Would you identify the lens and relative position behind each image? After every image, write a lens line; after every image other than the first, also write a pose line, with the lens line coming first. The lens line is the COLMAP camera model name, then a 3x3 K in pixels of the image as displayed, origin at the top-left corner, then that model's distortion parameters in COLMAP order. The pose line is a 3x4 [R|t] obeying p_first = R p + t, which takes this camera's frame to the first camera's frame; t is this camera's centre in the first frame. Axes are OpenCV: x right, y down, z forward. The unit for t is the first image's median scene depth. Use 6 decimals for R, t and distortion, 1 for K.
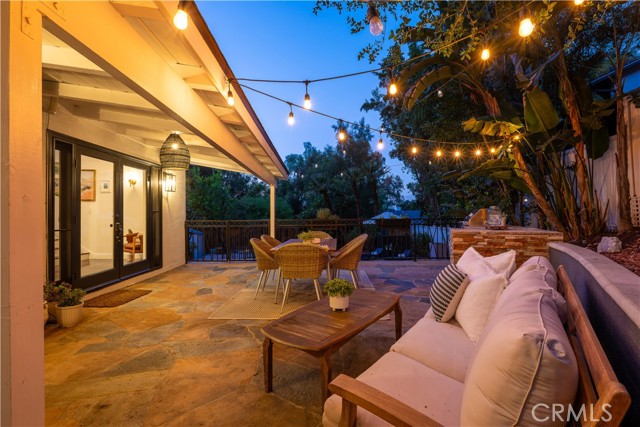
lens RADIAL K [[287.6, 0, 325.7], [0, 287.6, 212.8], [0, 0, 1]] dist [0.000948, -0.000192]
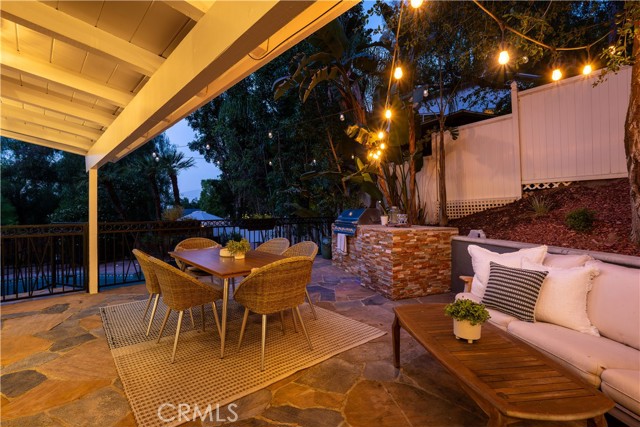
lens RADIAL K [[287.6, 0, 320.6], [0, 287.6, 211.5], [0, 0, 1]] dist [0.000948, -0.000192]
pose [[0.745783, 0.001948, 0.666186, -0.469808], [-0.002816, 0.999996, 0.000228, -0.003765], [-0.666183, -0.002046, 0.745786, 0.422177]]
